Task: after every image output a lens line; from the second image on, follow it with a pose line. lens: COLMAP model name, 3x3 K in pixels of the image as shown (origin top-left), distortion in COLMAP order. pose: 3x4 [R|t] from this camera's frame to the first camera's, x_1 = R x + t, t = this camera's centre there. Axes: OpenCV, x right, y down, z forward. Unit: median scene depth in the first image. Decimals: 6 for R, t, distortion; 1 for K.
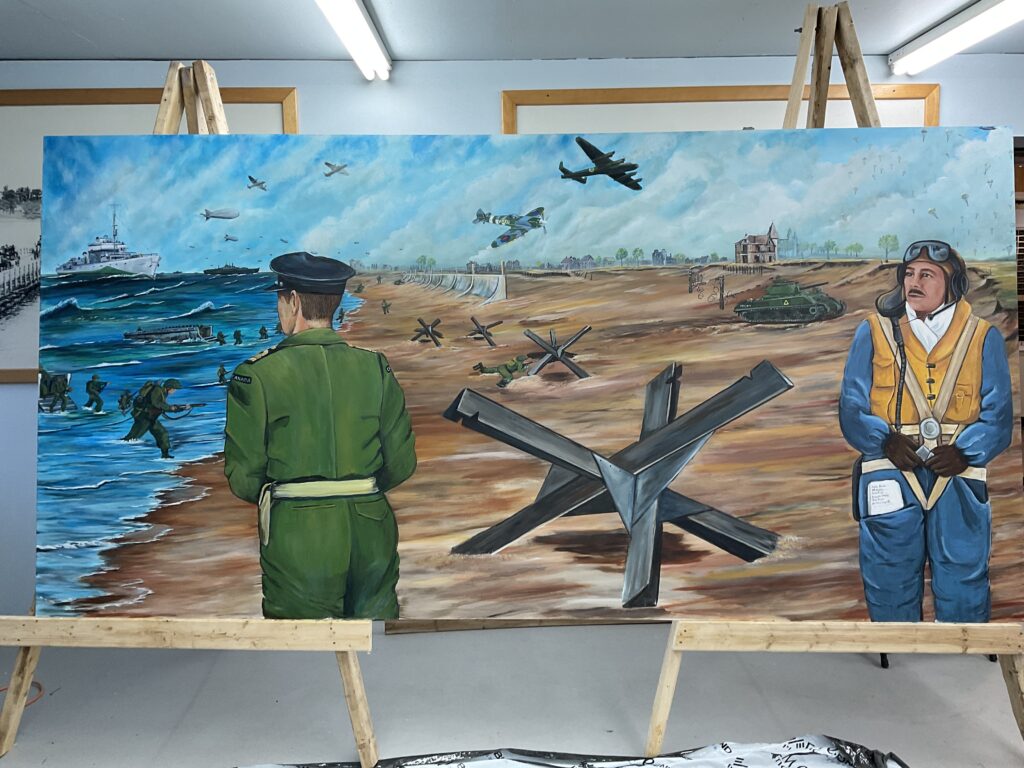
lens RADIAL K [[870.3, 0, 505.6], [0, 870.3, 385.8], [0, 0, 1]] dist [0.109744, -0.261958]
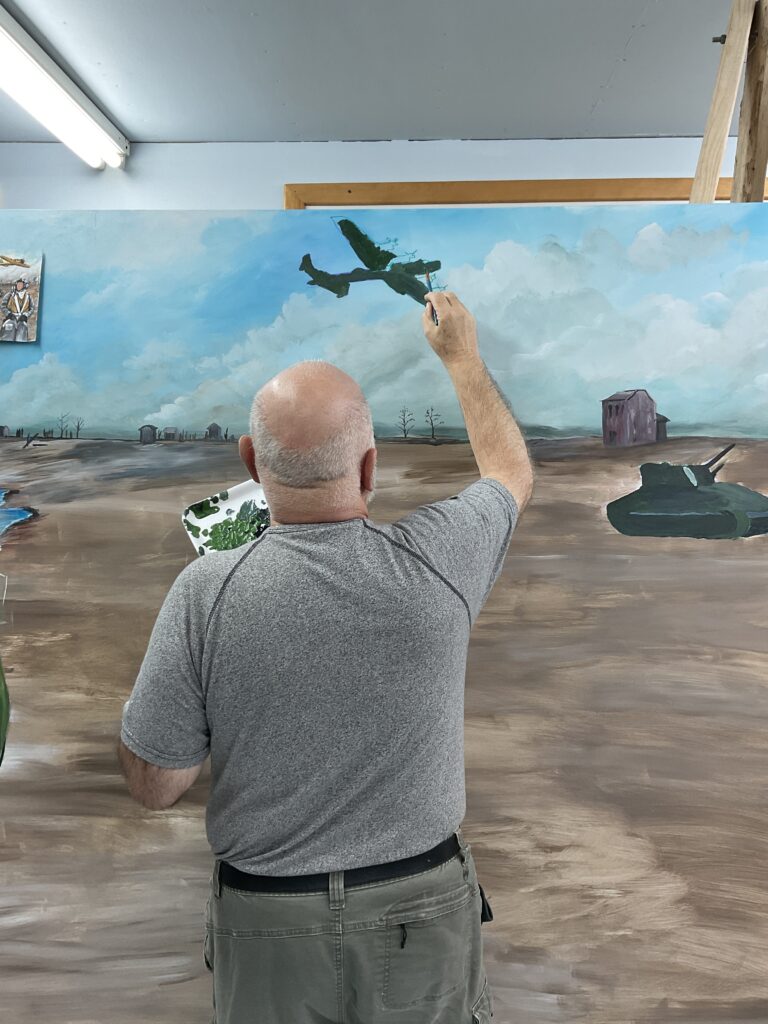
lens RADIAL K [[819.6, 0, 384.0], [0, 819.6, 512.0], [0, 0, 1]] dist [0.000686, -0.000222]
pose [[0.998710, 0.022401, -0.045572, 0.144207], [-0.024028, 0.999082, -0.035471, -0.067983], [0.044736, 0.036520, 0.998331, 0.463520]]
